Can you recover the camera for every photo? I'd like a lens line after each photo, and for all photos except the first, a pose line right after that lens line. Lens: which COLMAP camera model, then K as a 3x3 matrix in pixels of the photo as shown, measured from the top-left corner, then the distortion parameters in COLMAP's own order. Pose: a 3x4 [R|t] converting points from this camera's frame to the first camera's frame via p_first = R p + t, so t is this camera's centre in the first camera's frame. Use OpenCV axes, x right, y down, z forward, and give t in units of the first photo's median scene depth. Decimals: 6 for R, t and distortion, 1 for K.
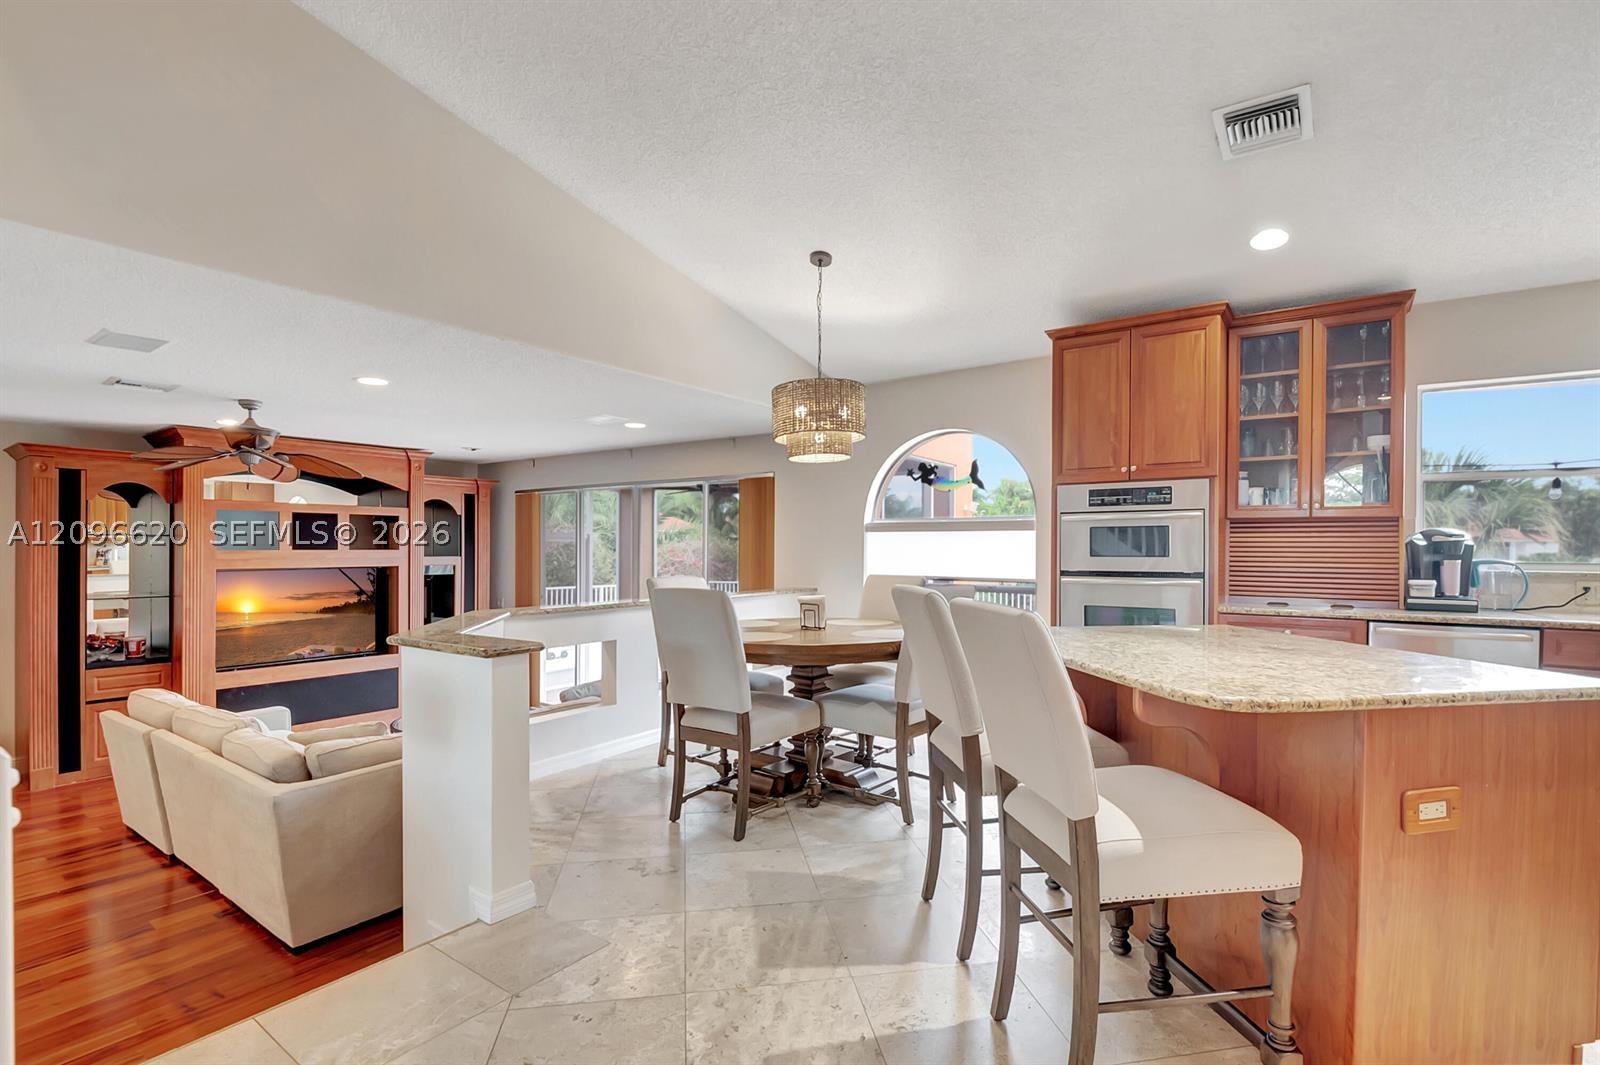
lens RADIAL K [[743.7, 0, 804.4], [0, 743.7, 542.3], [0, 0, 1]] dist [-0.012806, -0.000640]
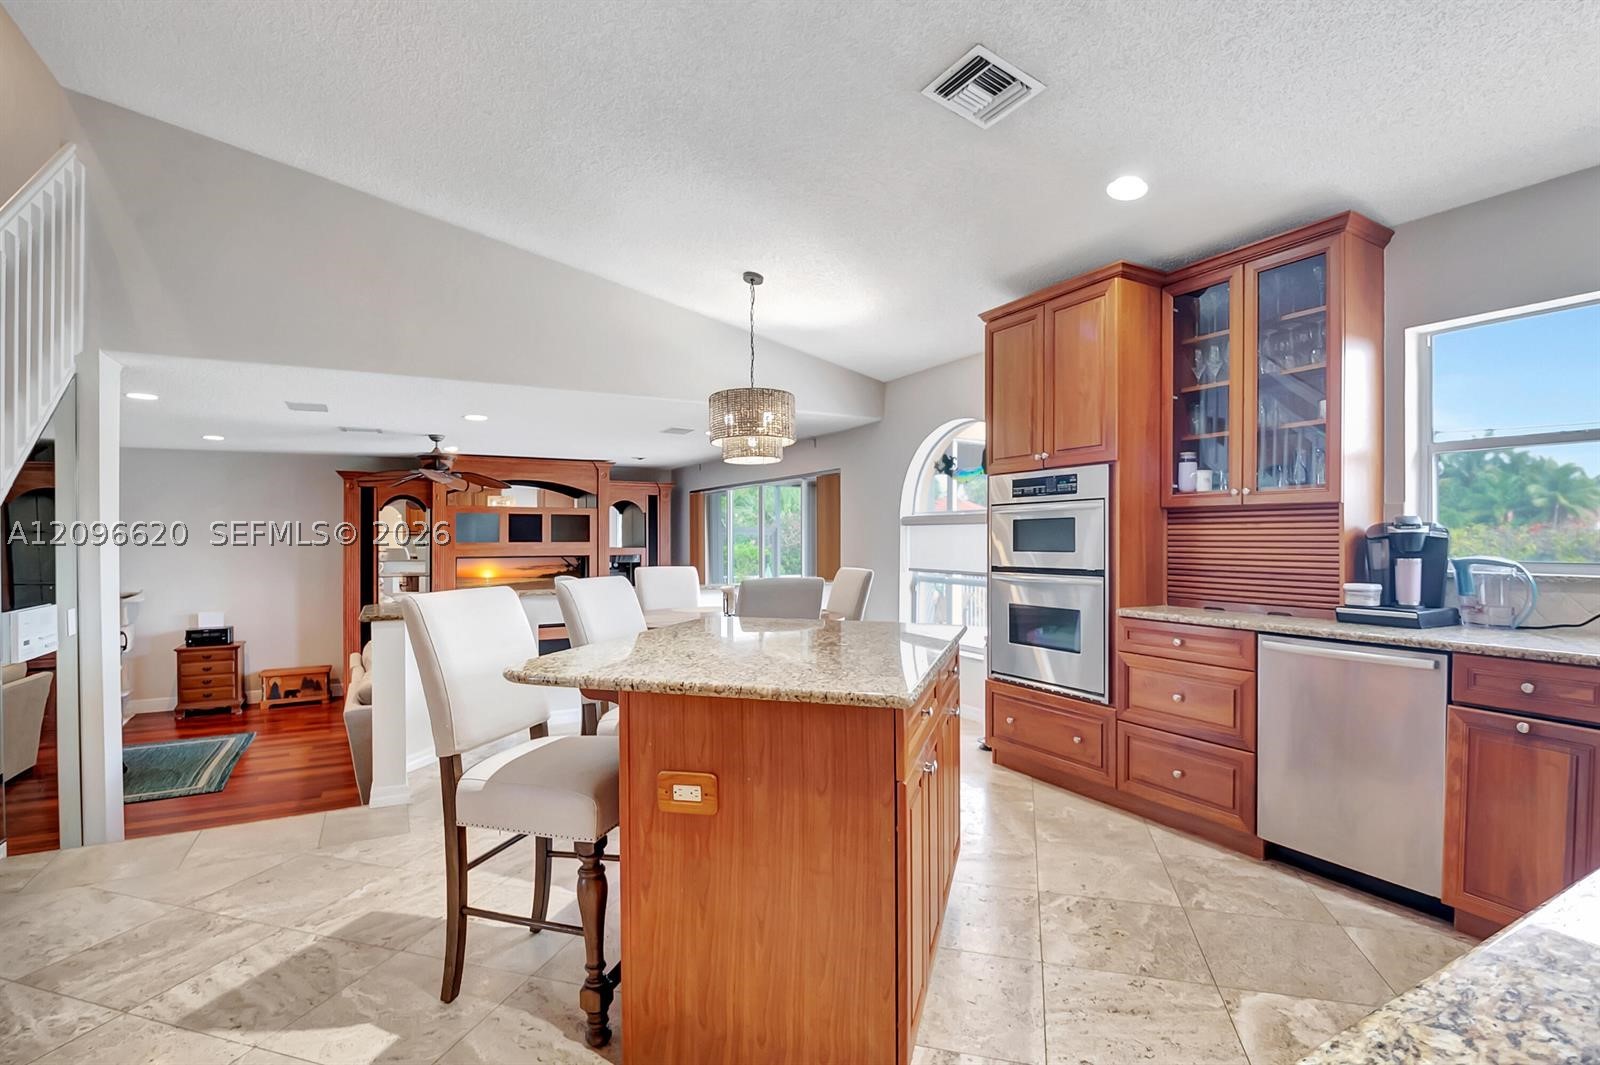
lens RADIAL K [[751.6, 0, 800.0], [0, 751.6, 532.5], [0, 0, 1]] dist [-0.009972, -0.000417]
pose [[0.903396, -0.006070, -0.428765, 0.575333], [0.006006, 0.999981, -0.001504, -0.004660], [0.428766, -0.001216, 0.903415, 0.032833]]
